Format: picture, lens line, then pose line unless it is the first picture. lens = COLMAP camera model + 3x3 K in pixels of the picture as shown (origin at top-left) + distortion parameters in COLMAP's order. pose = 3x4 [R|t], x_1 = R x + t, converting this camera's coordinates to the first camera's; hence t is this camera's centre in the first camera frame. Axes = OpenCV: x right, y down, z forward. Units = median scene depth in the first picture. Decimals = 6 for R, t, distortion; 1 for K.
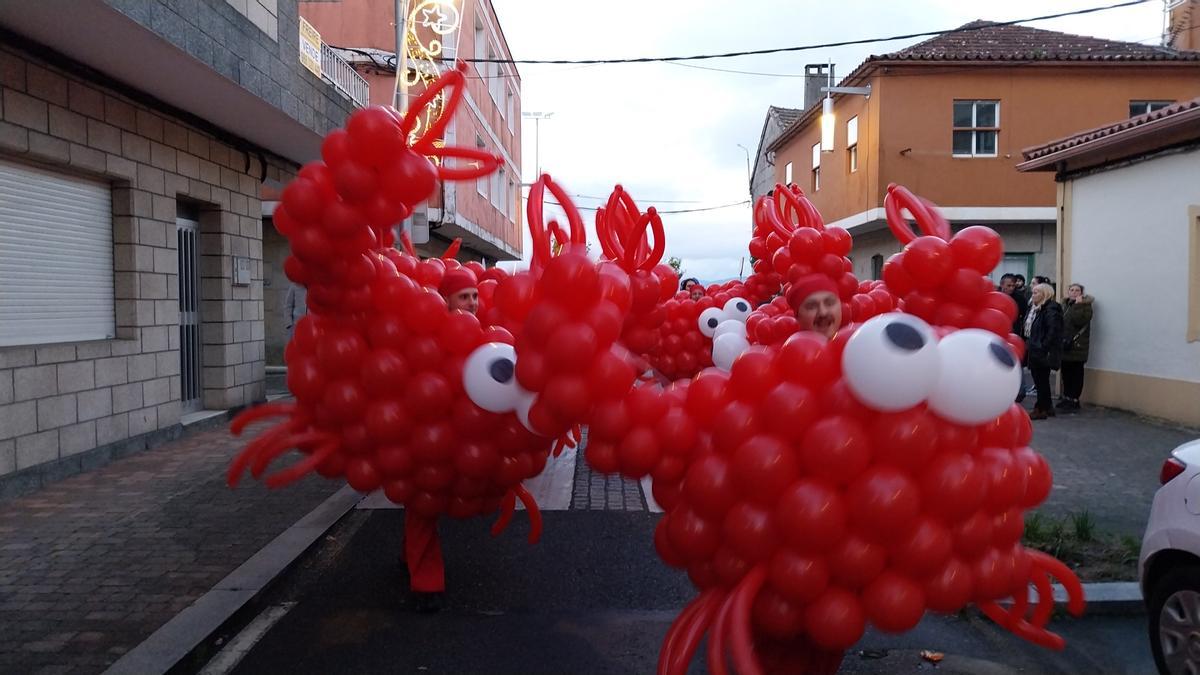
lens RADIAL K [[911.3, 0, 603.3], [0, 911.3, 341.7], [0, 0, 1]] dist [0.006520, -0.020562]
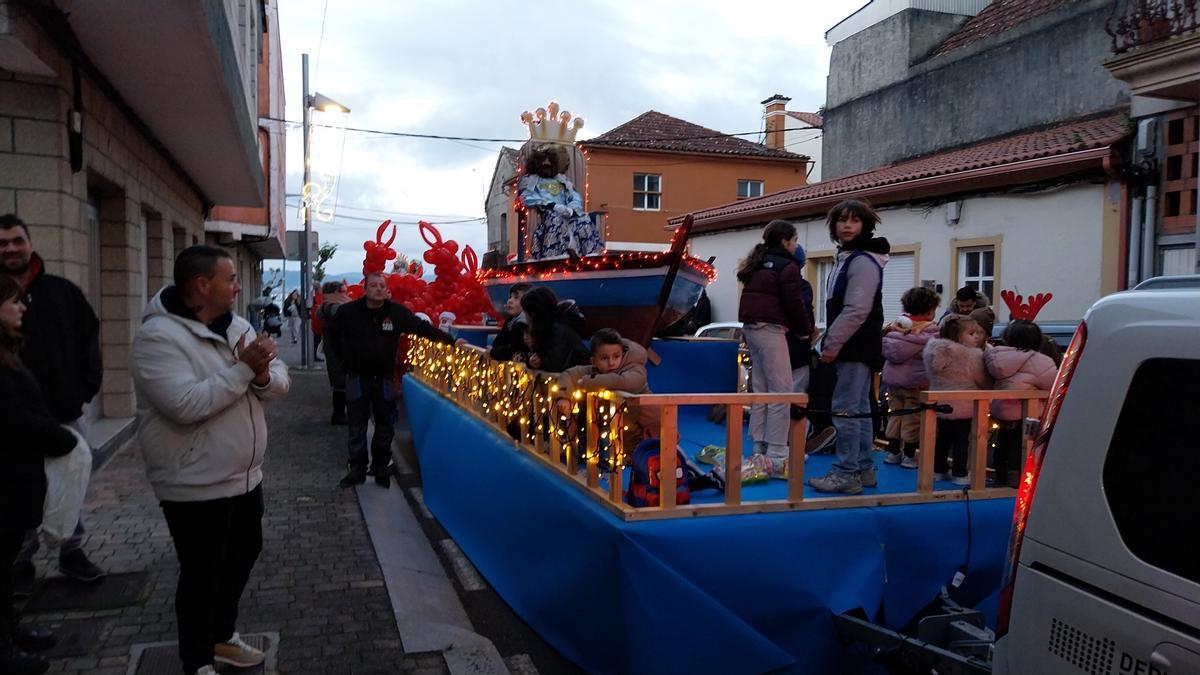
lens RADIAL K [[911.3, 0, 596.1], [0, 911.3, 337.0], [0, 0, 1]] dist [0.006520, -0.020562]
pose [[0.951776, 0.003868, 0.306769, -0.150673], [-0.004010, 0.999992, -0.000170, 0.014485], [-0.306767, -0.001068, 0.951784, -0.454497]]
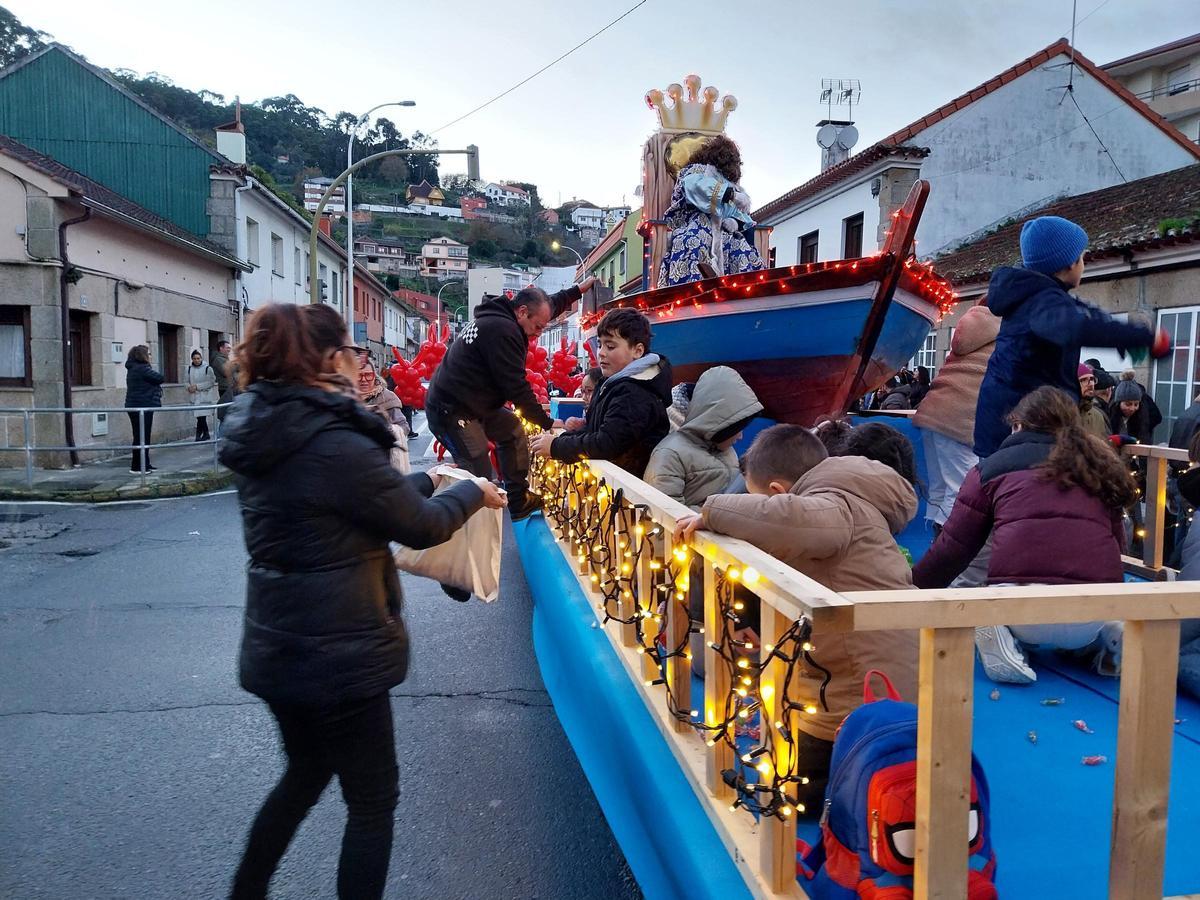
lens RADIAL K [[925.3, 0, 599.0], [0, 925.3, 476.5], [0, 0, 1]] dist [0.034179, -0.057575]
pose [[0.990655, -0.018045, 0.135190, -0.125450], [0.008431, 0.997415, 0.071353, 0.014232], [-0.136129, -0.069547, 0.988247, -0.382669]]
